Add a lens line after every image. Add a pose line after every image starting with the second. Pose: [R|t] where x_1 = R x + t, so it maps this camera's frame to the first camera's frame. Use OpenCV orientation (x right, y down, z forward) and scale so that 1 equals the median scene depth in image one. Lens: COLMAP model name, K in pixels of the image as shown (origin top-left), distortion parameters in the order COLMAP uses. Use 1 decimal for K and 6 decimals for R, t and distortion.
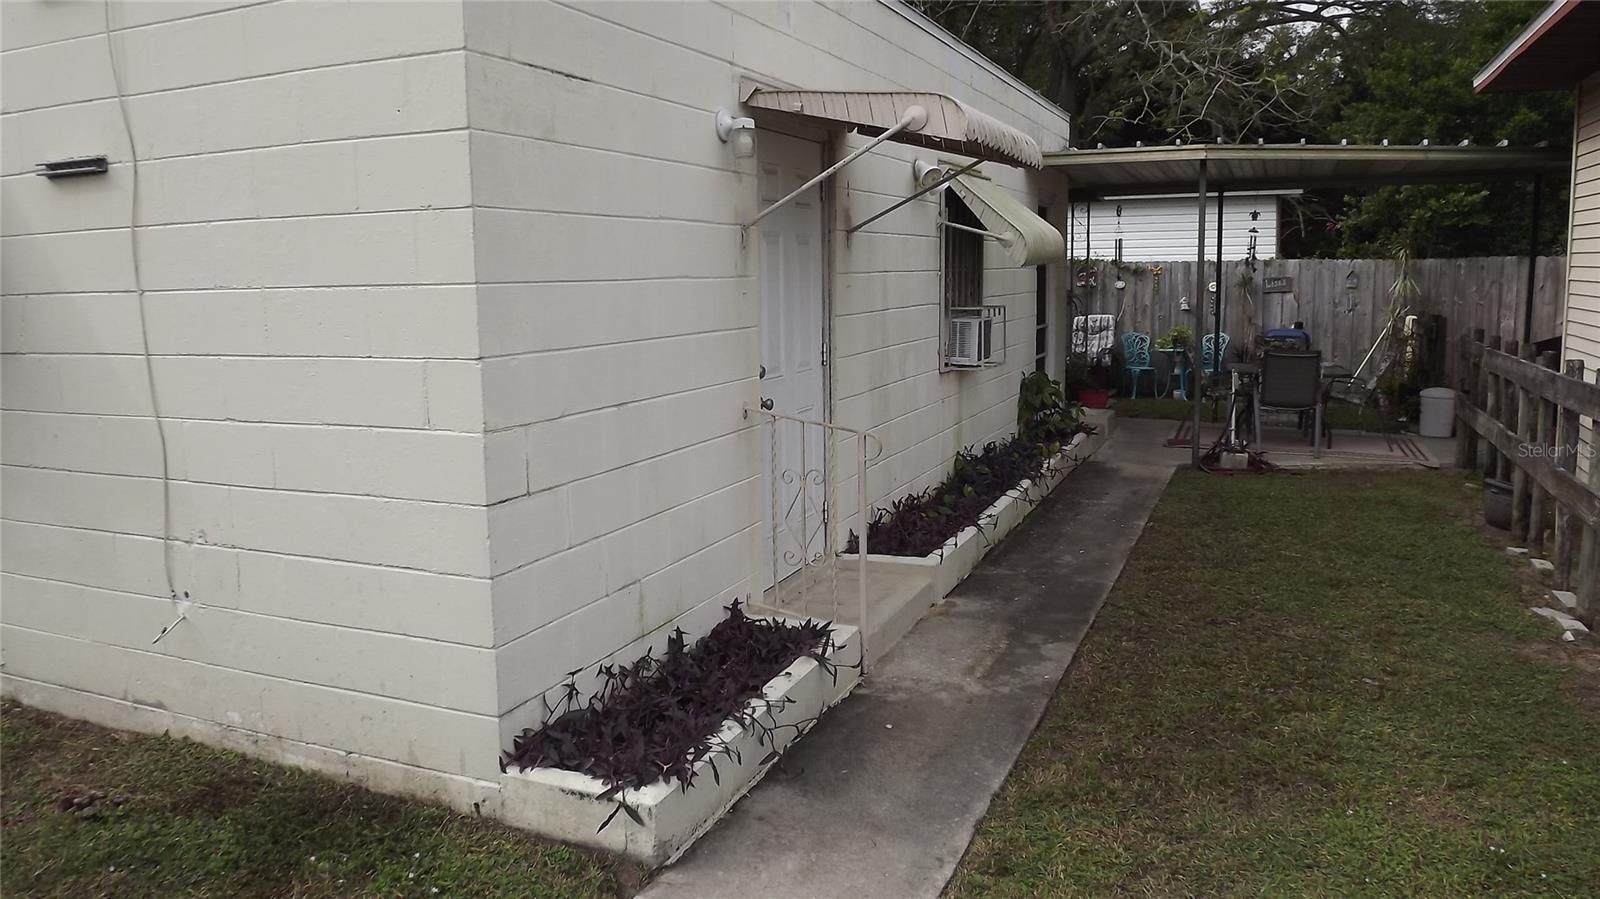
lens RADIAL K [[1162.7, 0, 800.0], [0, 1162.7, 449.5], [0, 0, 1]] dist [-0.073674, 0.003191]
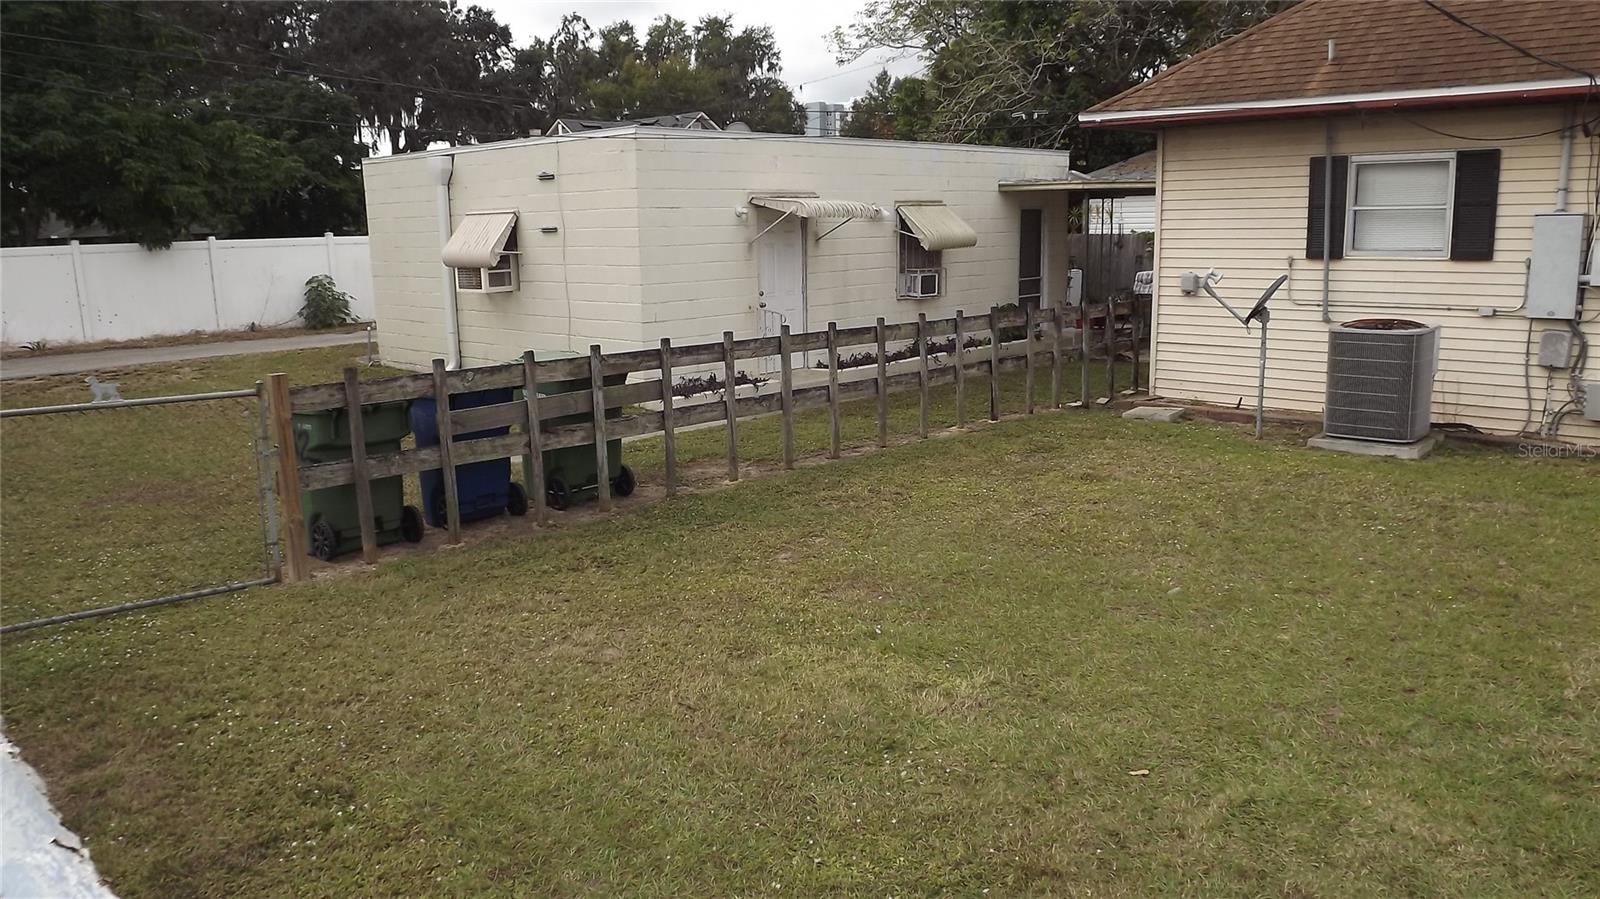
lens RADIAL K [[1162.7, 0, 800.0], [0, 1162.7, 449.5], [0, 0, 1]] dist [-0.073674, 0.003191]
pose [[0.937462, 0.064142, -0.342127, 1.257117], [-0.049338, 0.997438, 0.051808, 0.193274], [0.344574, -0.031688, 0.938224, -1.965055]]
